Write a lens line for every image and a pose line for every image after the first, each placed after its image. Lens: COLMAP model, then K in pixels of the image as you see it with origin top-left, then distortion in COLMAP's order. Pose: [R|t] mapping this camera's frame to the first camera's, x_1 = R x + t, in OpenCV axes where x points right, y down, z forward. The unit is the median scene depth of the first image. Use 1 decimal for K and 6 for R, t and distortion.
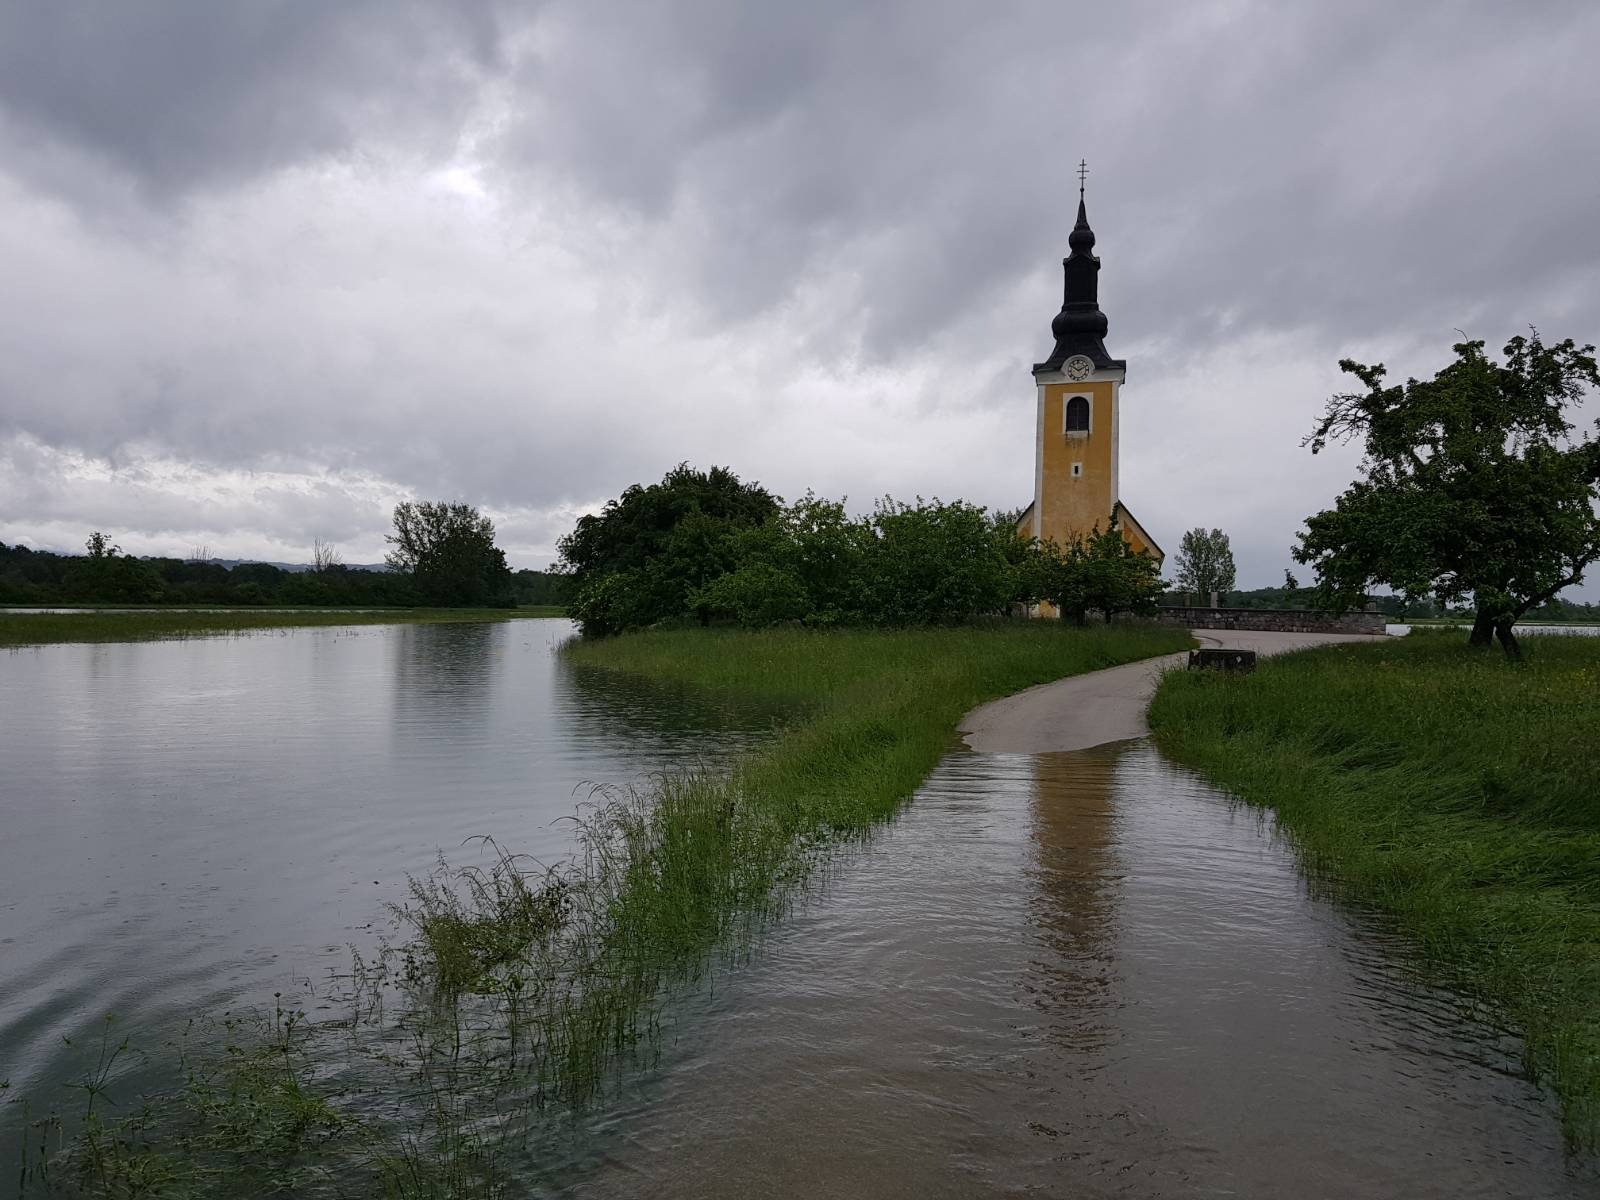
lens RADIAL K [[1245.0, 0, 784.0], [0, 1245.0, 594.0], [0, 0, 1]] dist [0.058272, -0.105695]
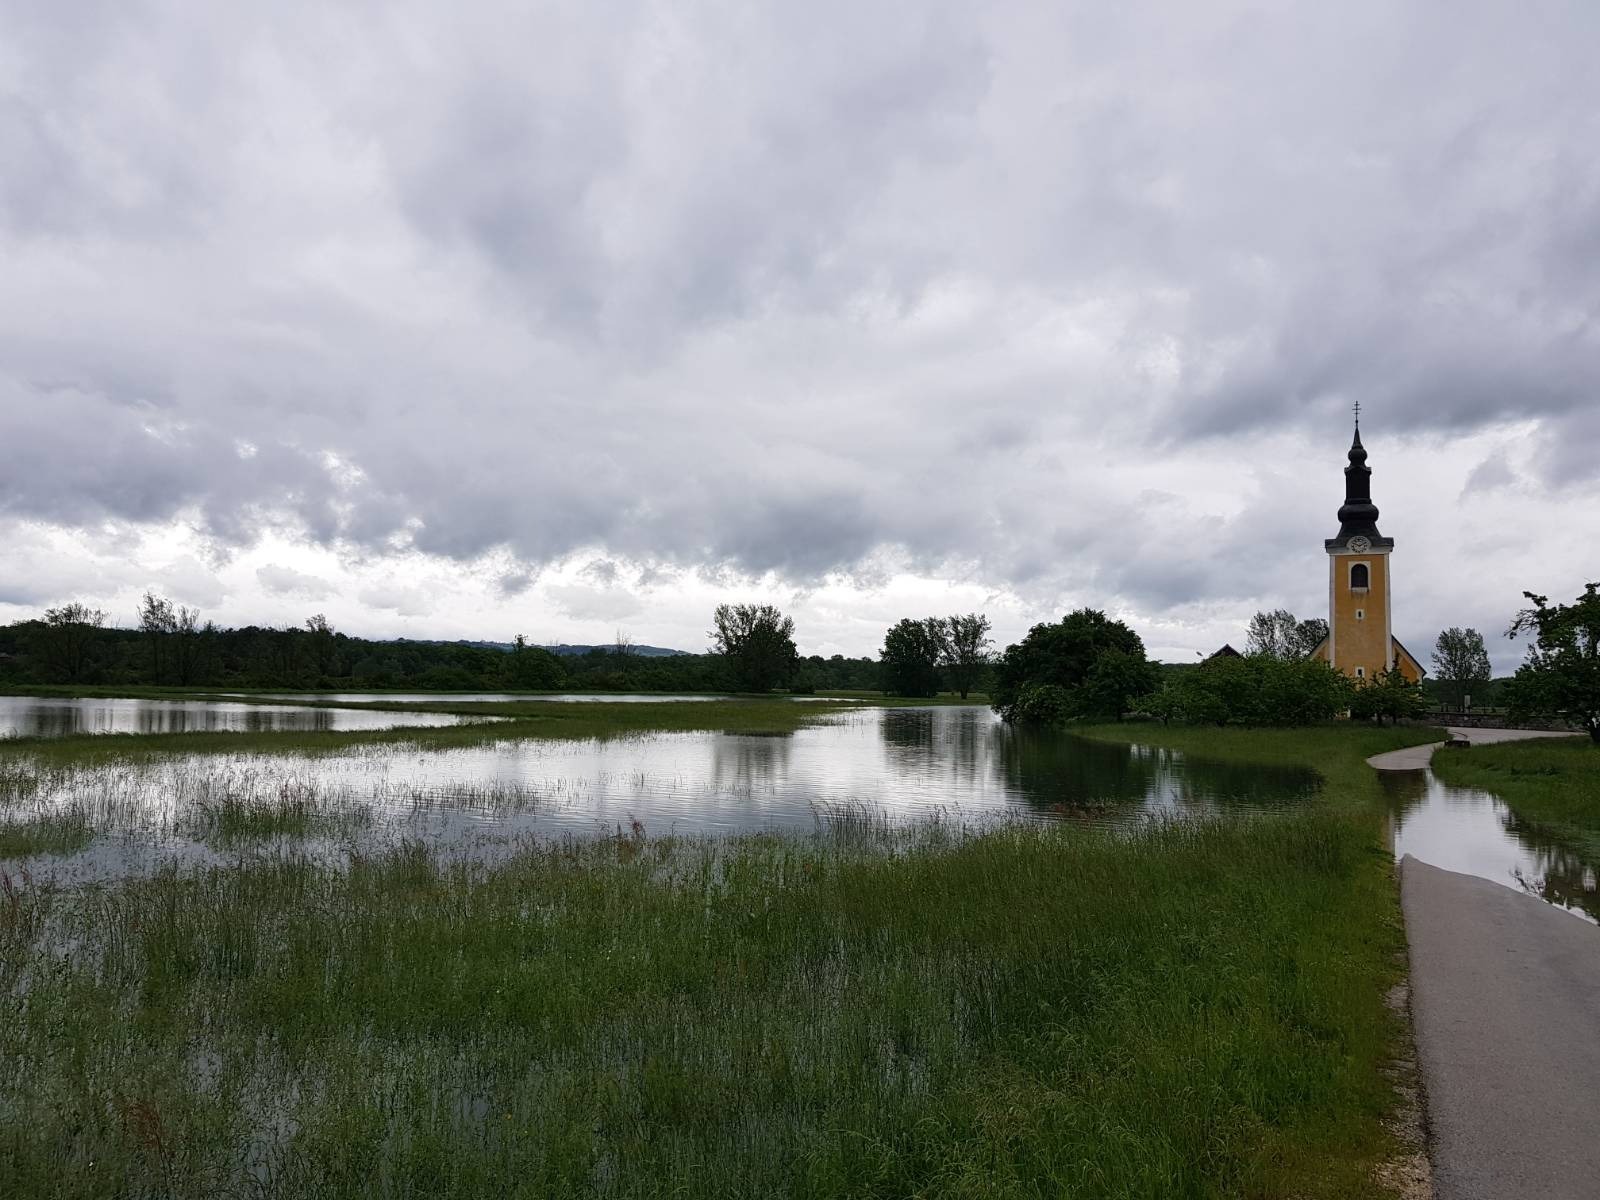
lens RADIAL K [[1245.0, 0, 764.2], [0, 1245.0, 591.8], [0, 0, 1]] dist [0.058272, -0.105695]
pose [[0.983101, -0.007490, -0.182912, -0.179546], [-0.004666, 0.997813, -0.065935, -0.025883], [0.183006, 0.065674, 0.980916, -0.561182]]
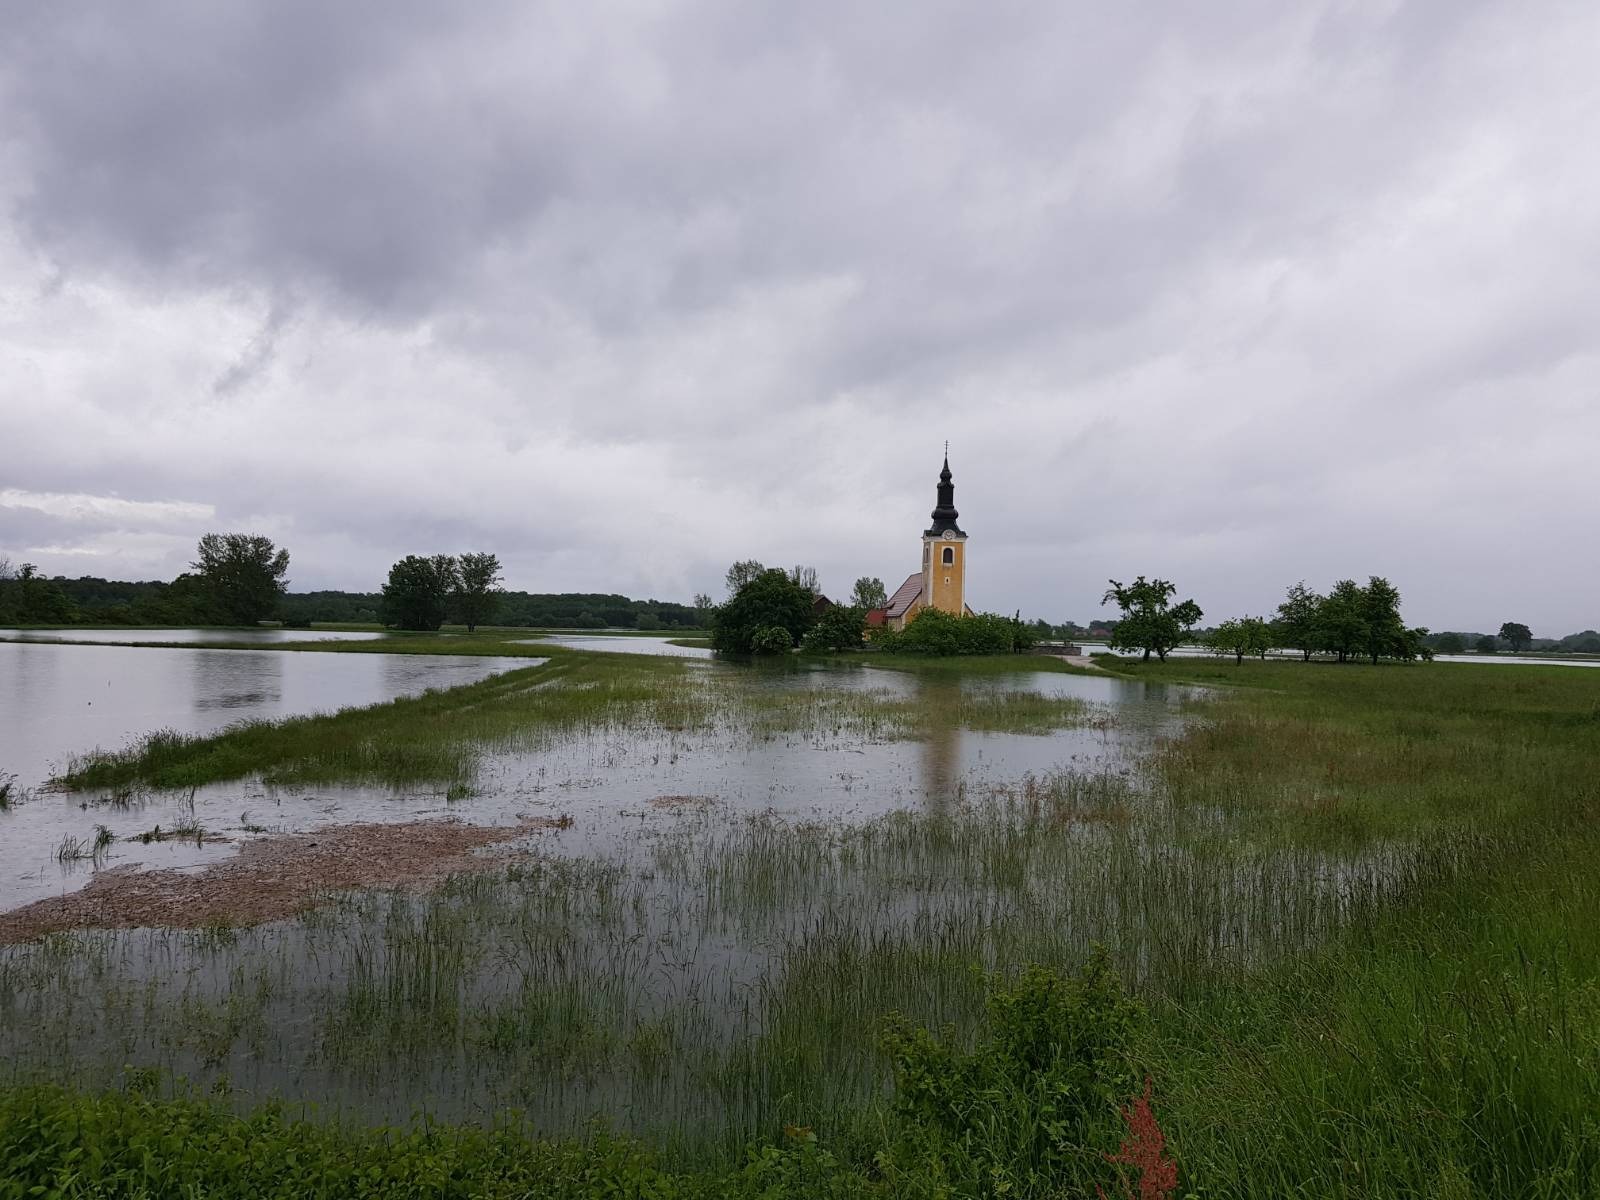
lens RADIAL K [[1245.0, 0, 804.4], [0, 1245.0, 603.1], [0, 0, 1]] dist [0.058272, -0.105695]
pose [[0.926386, 0.012531, 0.376366, -0.845651], [-0.012391, 0.999919, -0.002792, -0.049139], [-0.376371, -0.002077, 0.926467, -0.978717]]
